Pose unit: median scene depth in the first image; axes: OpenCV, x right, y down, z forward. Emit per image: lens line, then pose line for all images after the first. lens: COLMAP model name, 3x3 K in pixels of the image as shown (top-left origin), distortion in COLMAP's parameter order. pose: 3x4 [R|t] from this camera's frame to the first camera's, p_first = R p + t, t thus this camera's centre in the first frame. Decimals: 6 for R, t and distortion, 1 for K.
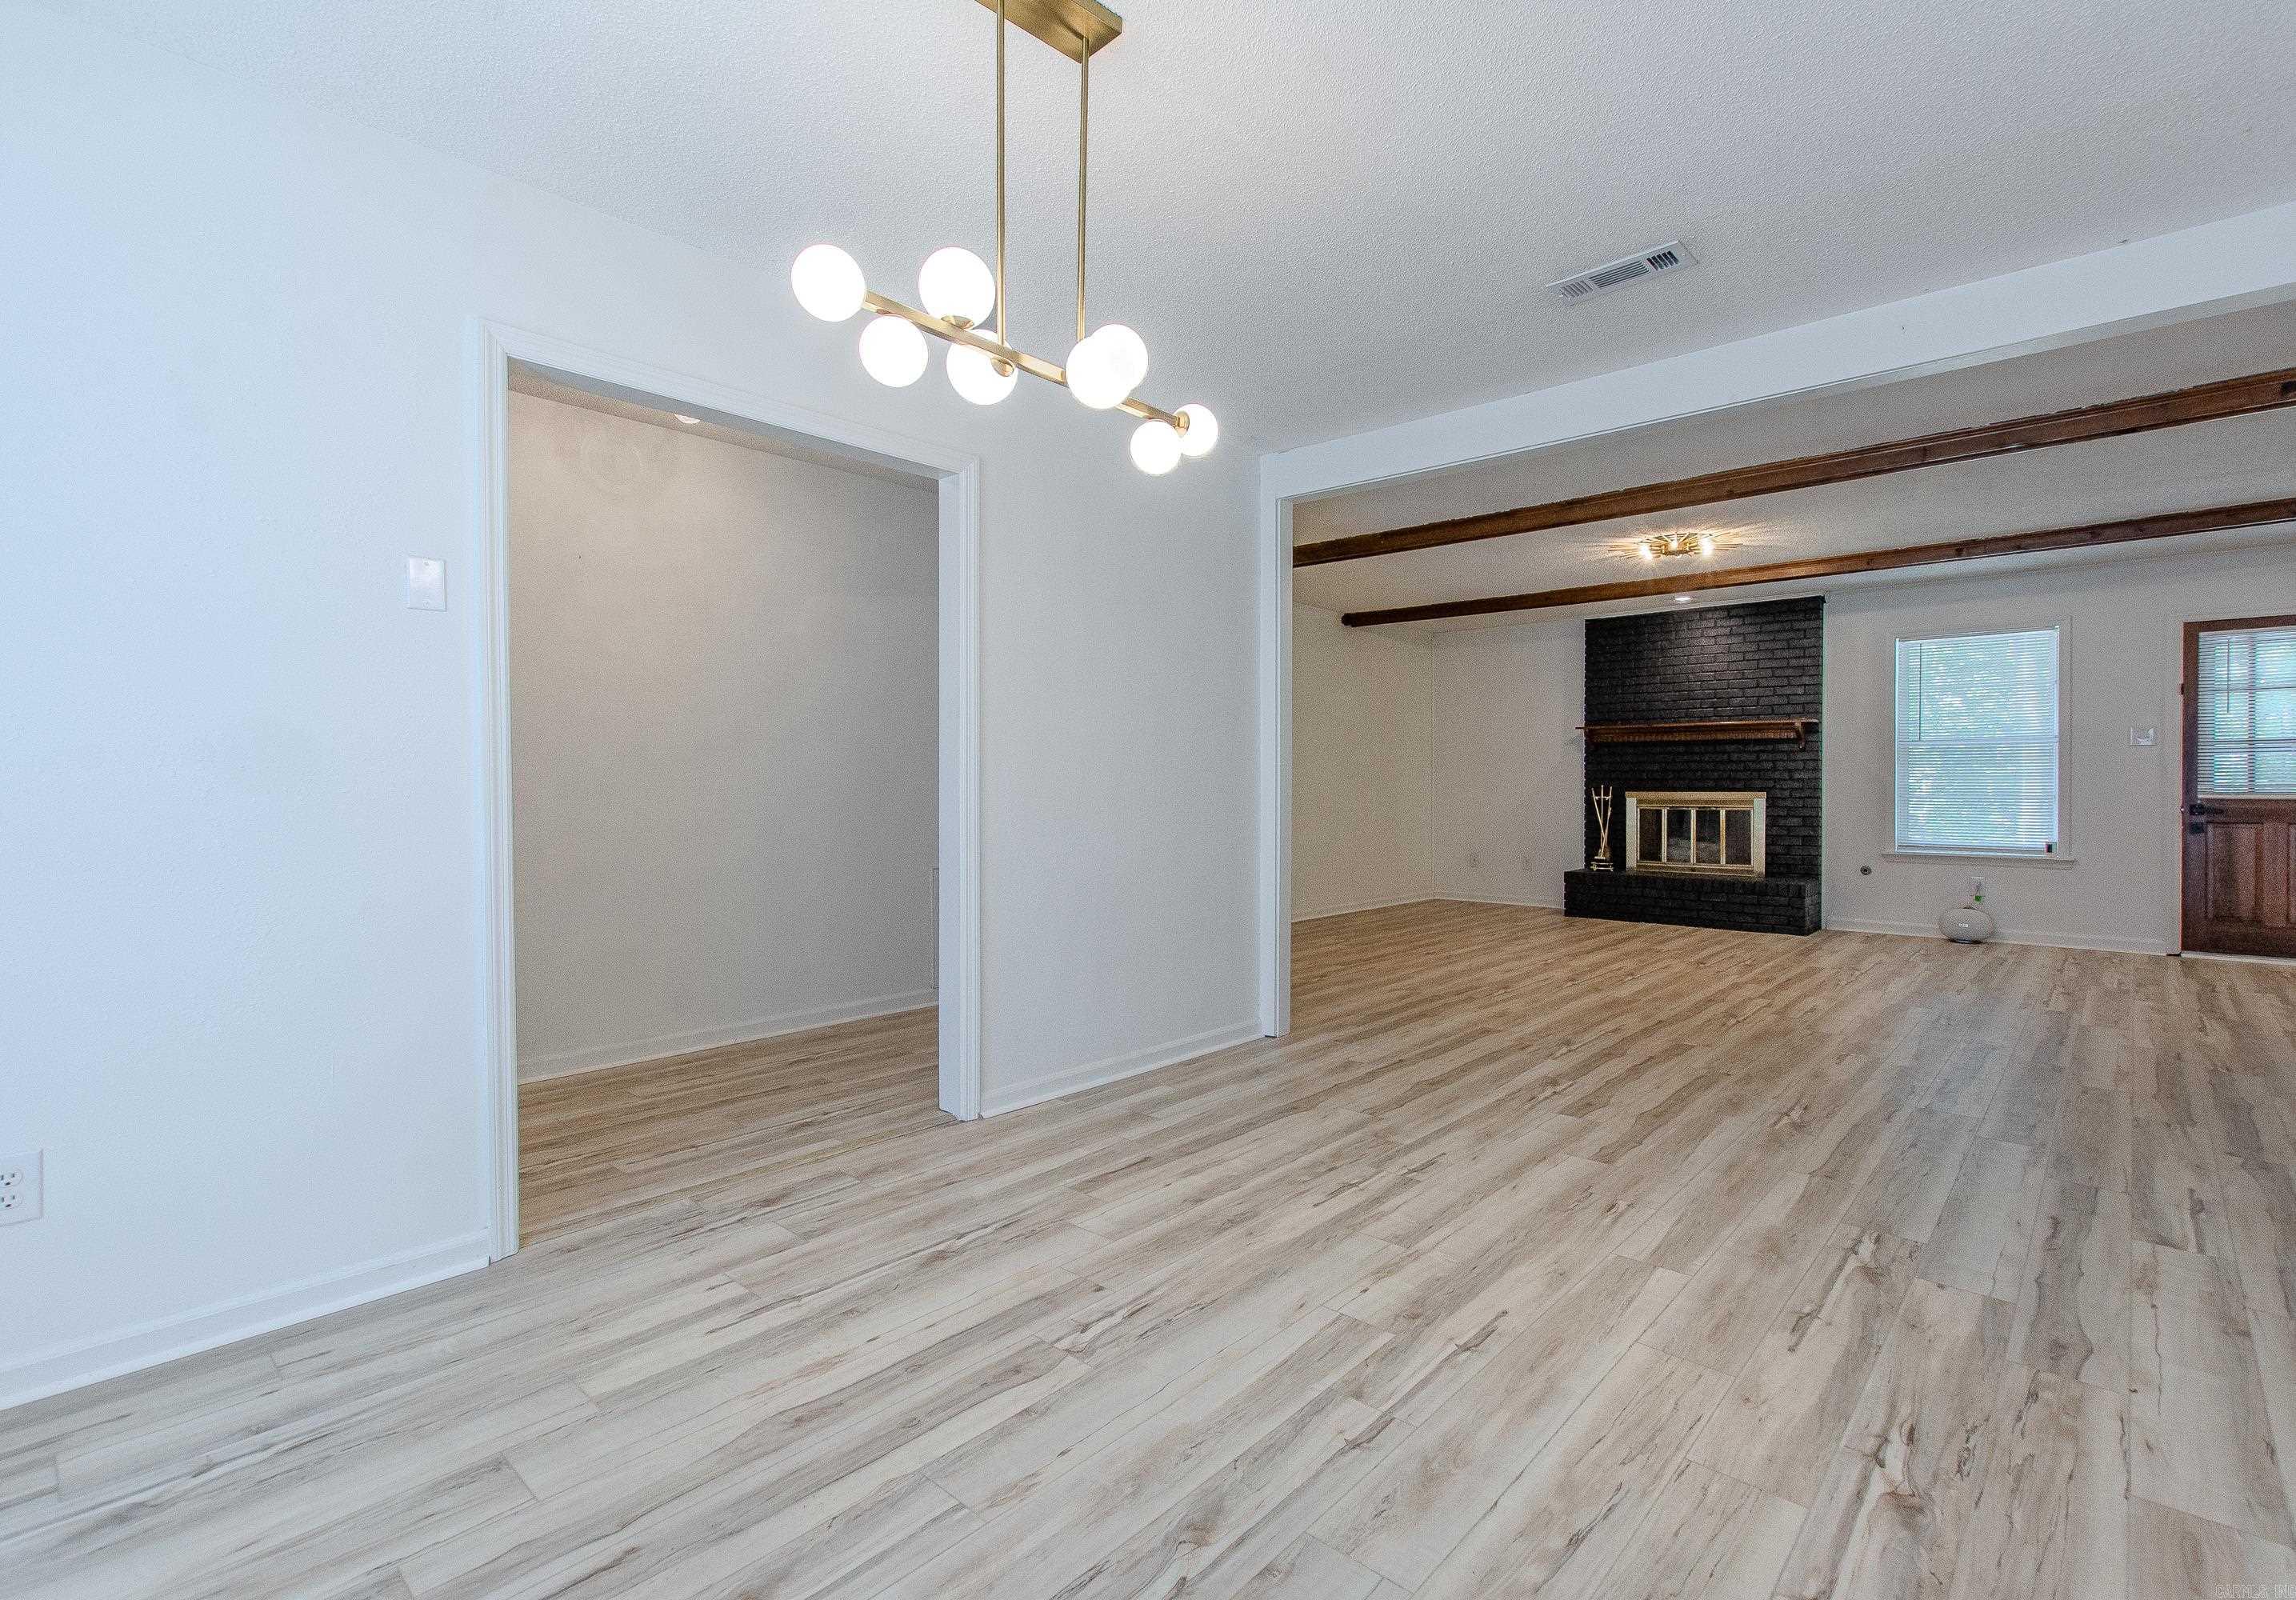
lens RADIAL K [[1031.5, 0, 1173.0], [0, 1031.5, 798.0], [0, 0, 1]] dist [-0.001802, -0.000188]
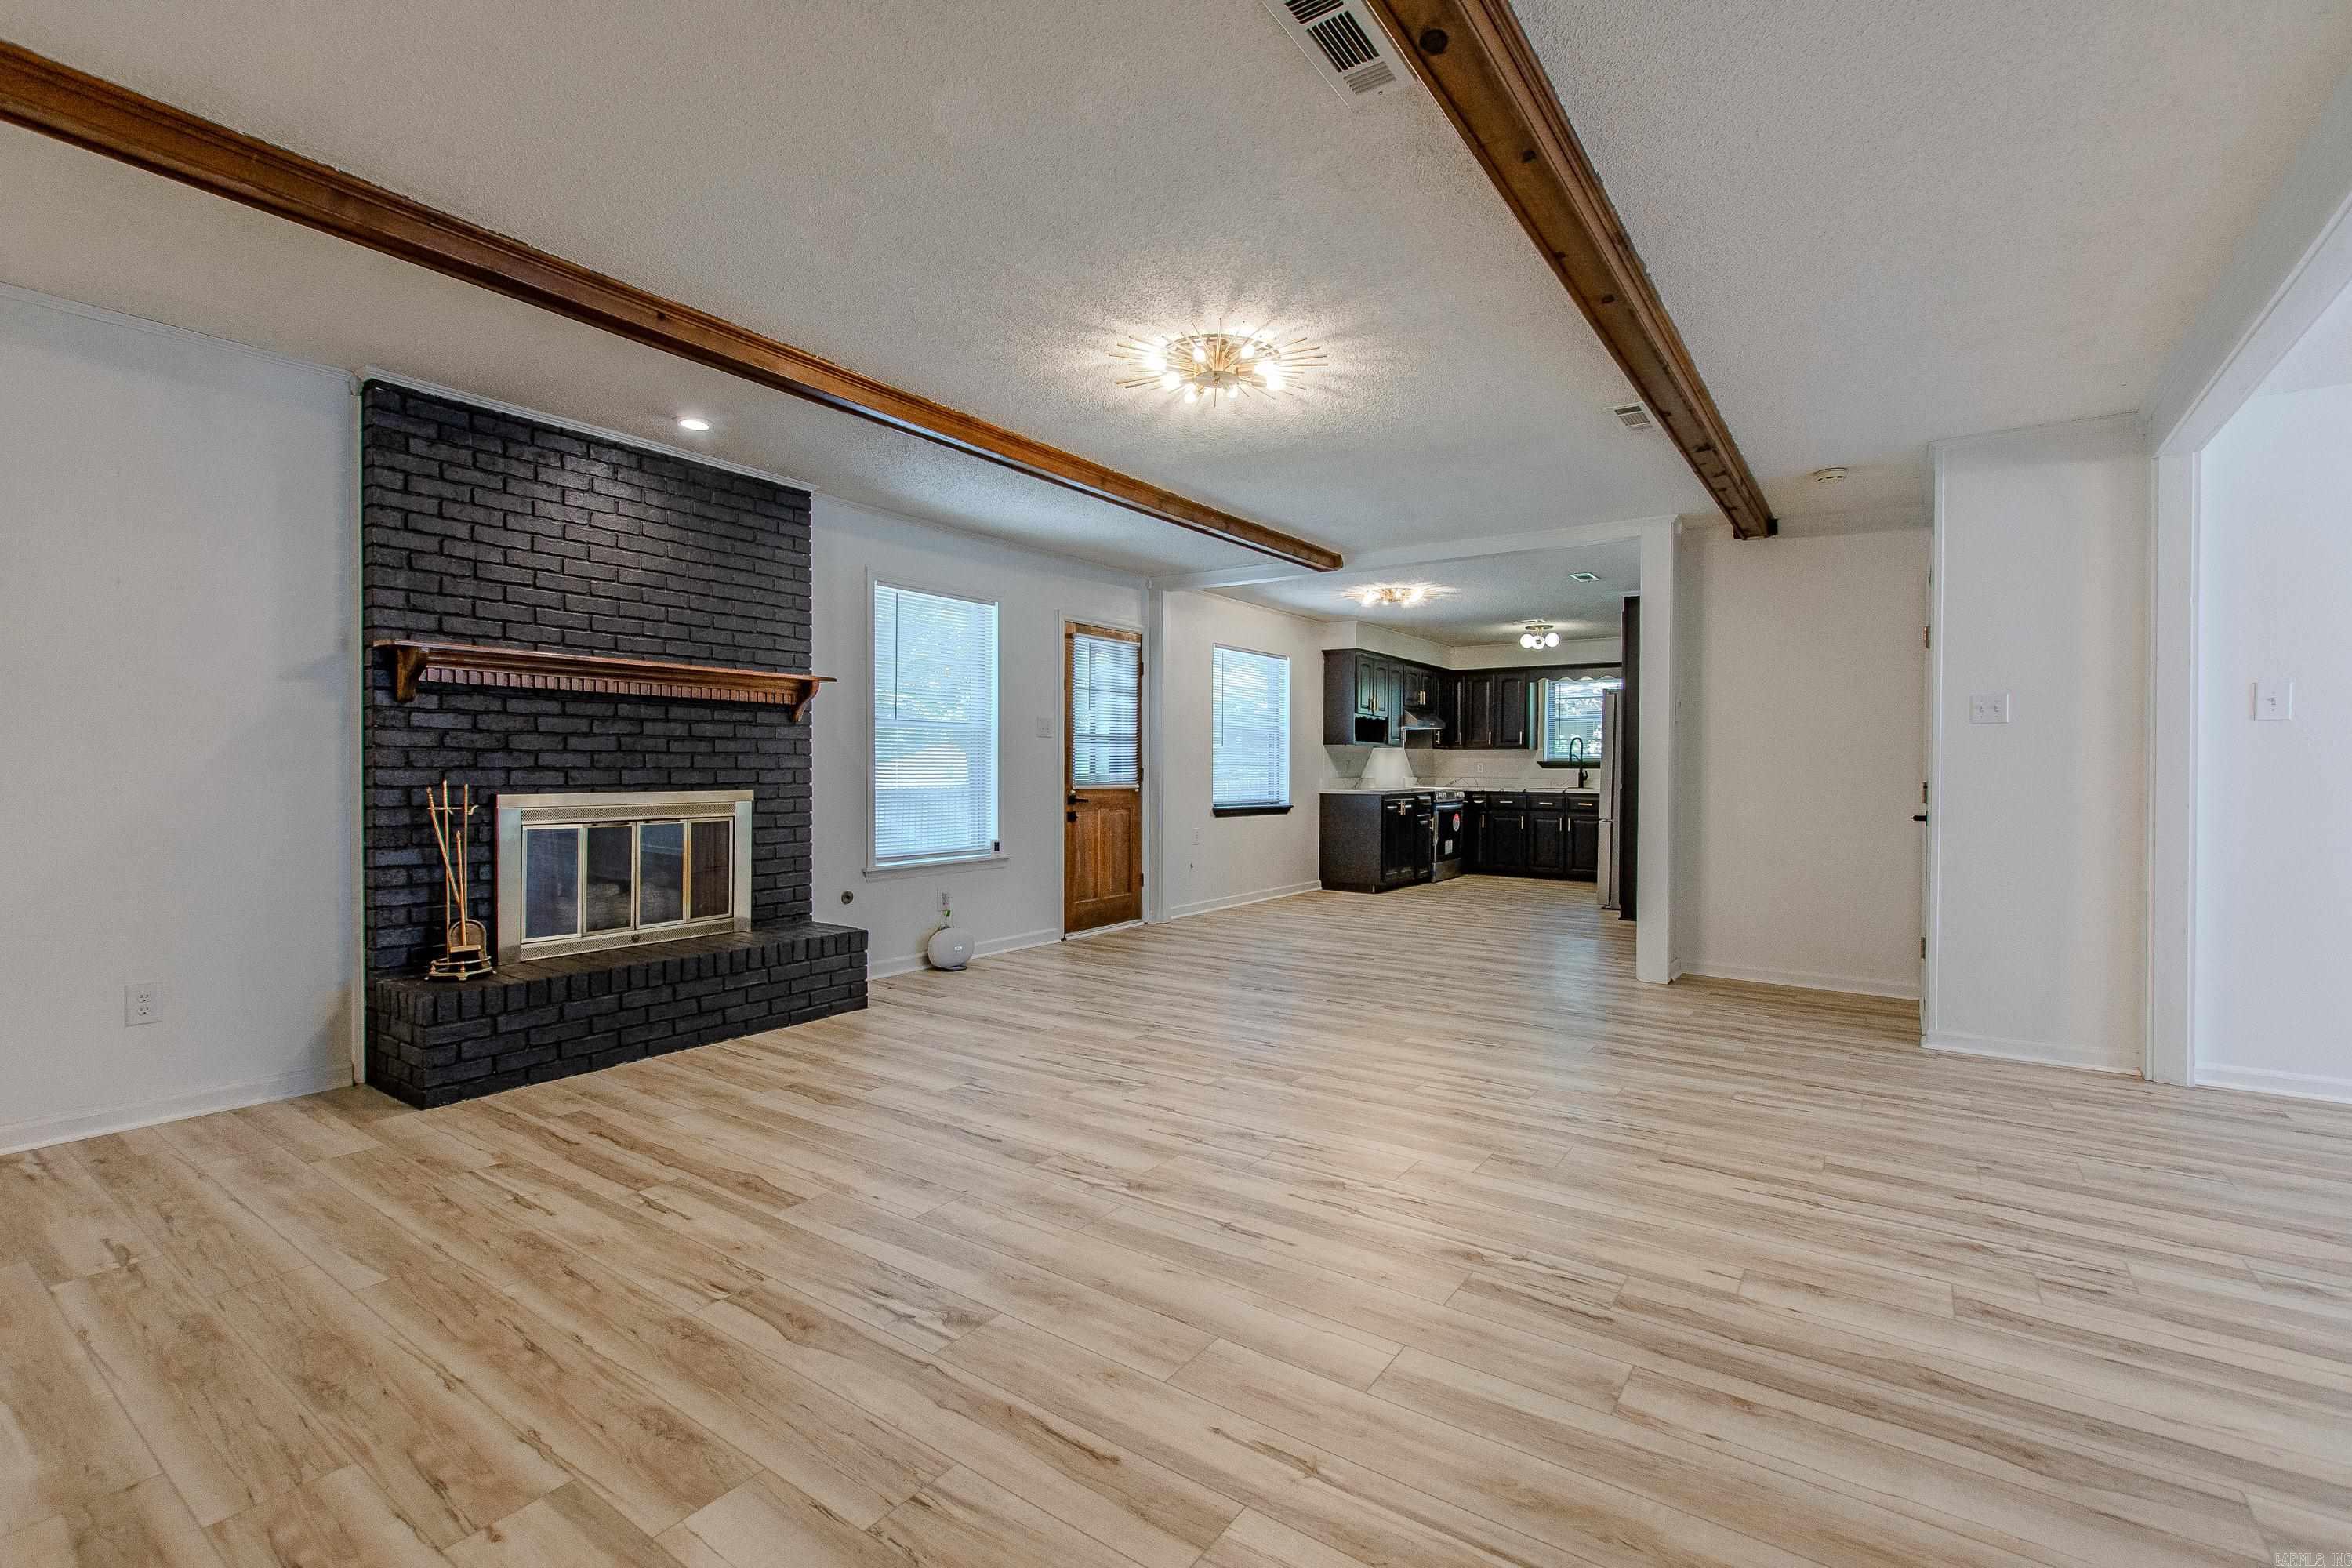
lens RADIAL K [[1024.5, 0, 1183.3], [0, 1024.5, 786.5], [0, 0, 1]] dist [0.009155, -0.003485]
pose [[-0.144908, -0.012865, 0.989361, -0.134099], [0.014544, 0.999780, 0.015130, -0.031479], [-0.989338, 0.016582, -0.144689, 2.046145]]
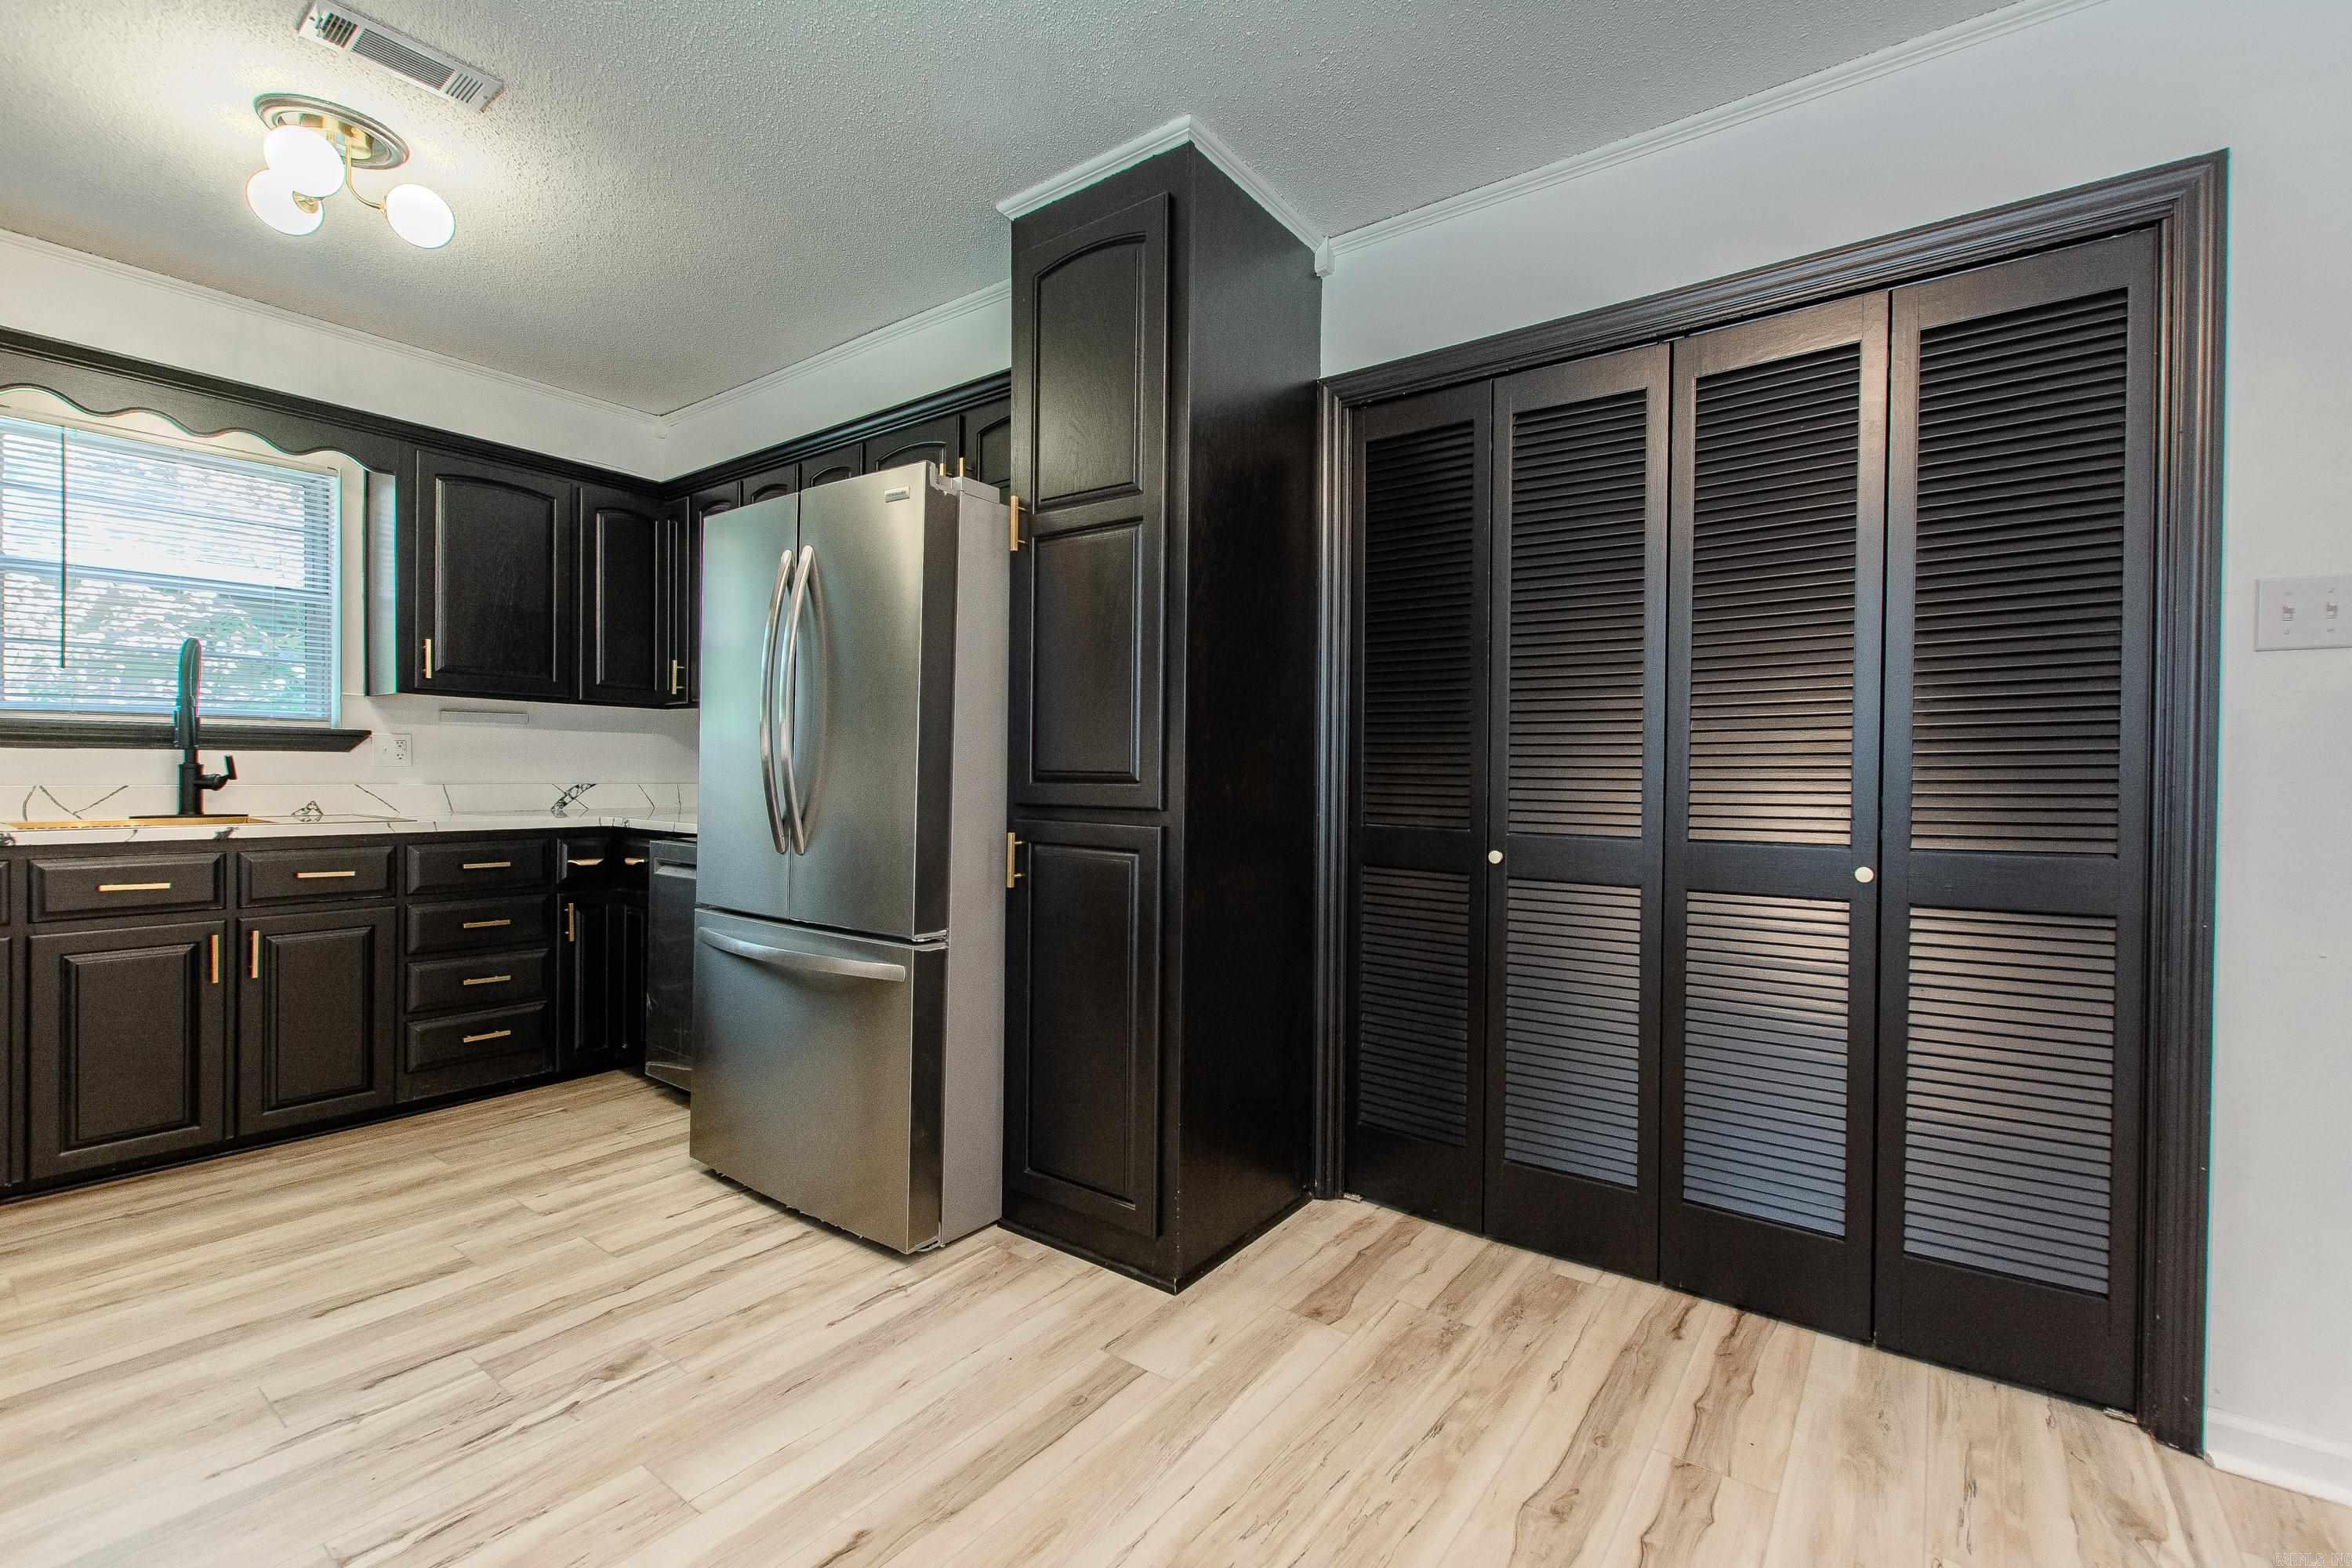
lens RADIAL K [[1024.5, 0, 1196.5], [0, 1024.5, 780.1], [0, 0, 1]] dist [0.009155, -0.003485]
pose [[-0.992671, -0.002437, -0.120821, 2.197156], [-0.006305, 0.999479, 0.031643, -0.029174], [0.120681, 0.032173, -0.992170, 1.343679]]
